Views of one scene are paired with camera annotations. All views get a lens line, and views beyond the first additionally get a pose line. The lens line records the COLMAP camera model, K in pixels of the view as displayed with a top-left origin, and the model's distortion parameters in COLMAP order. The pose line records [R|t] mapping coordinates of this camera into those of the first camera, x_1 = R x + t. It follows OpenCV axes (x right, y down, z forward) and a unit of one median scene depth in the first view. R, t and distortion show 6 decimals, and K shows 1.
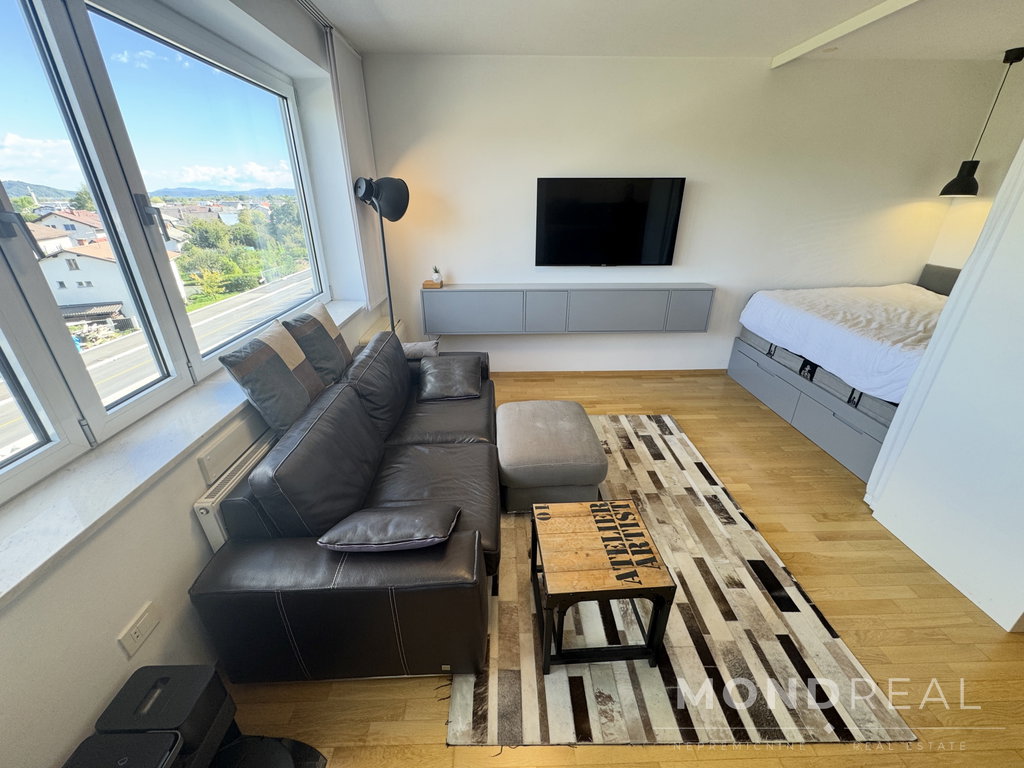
lens RADIAL K [[408.0, 0, 510.5], [0, 408.0, 382.6], [0, 0, 1]] dist [-0.002323, -0.000905]
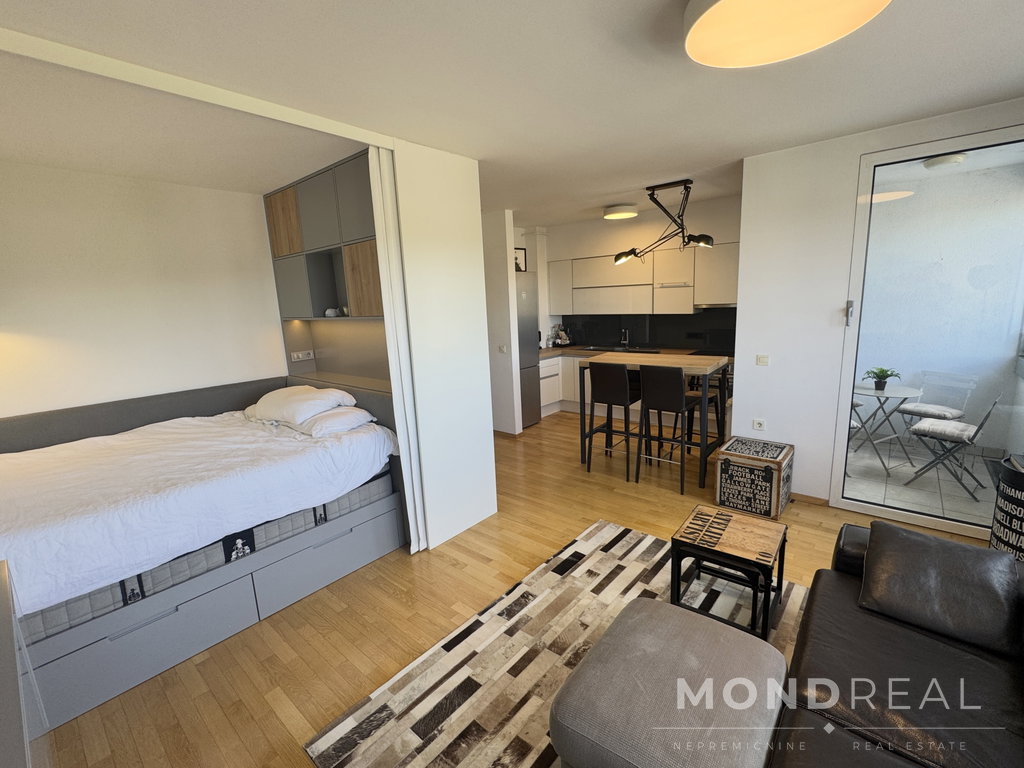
lens RADIAL K [[452.5, 0, 511.5], [0, 452.5, 385.9], [0, 0, 1]] dist [-0.001581, -0.000501]
pose [[-0.742855, -0.093130, 0.662943, -0.123392], [0.318403, 0.821948, 0.472251, -0.591220], [-0.588886, 0.561897, -0.580935, 1.286705]]
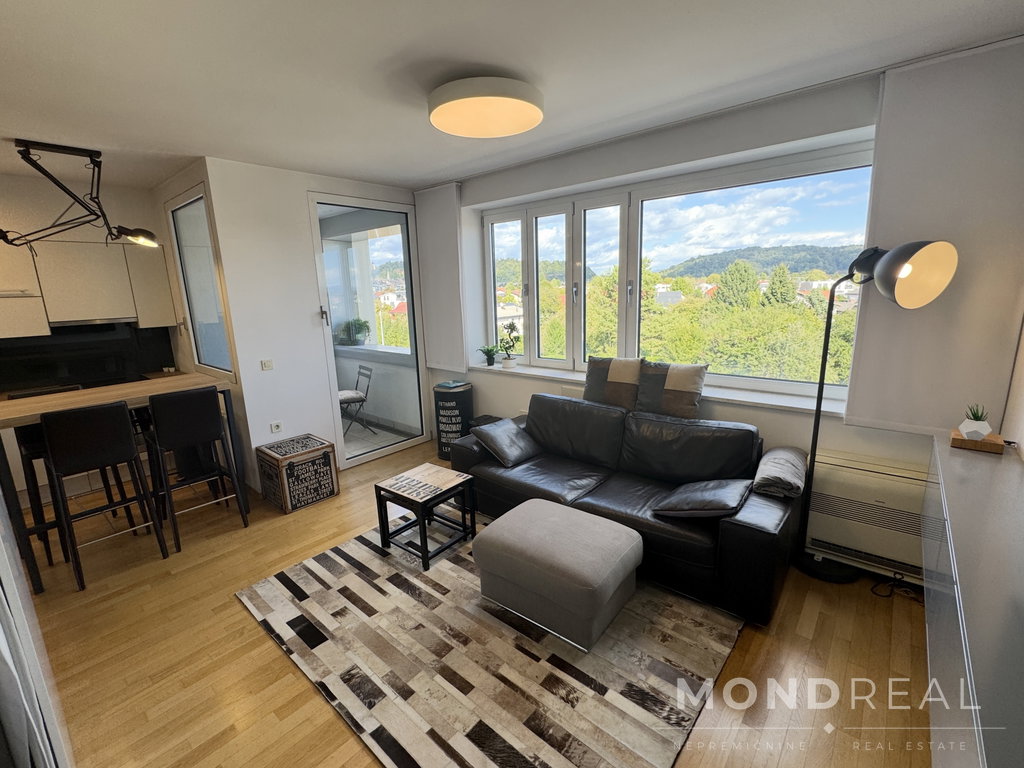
lens RADIAL K [[452.5, 0, 509.8], [0, 452.5, 384.2], [0, 0, 1]] dist [-0.001581, -0.000501]
pose [[-0.669411, 0.176742, -0.721562, 0.796498], [-0.275080, 0.843276, 0.461754, -0.574084], [0.690087, 0.507590, -0.515880, 1.280247]]
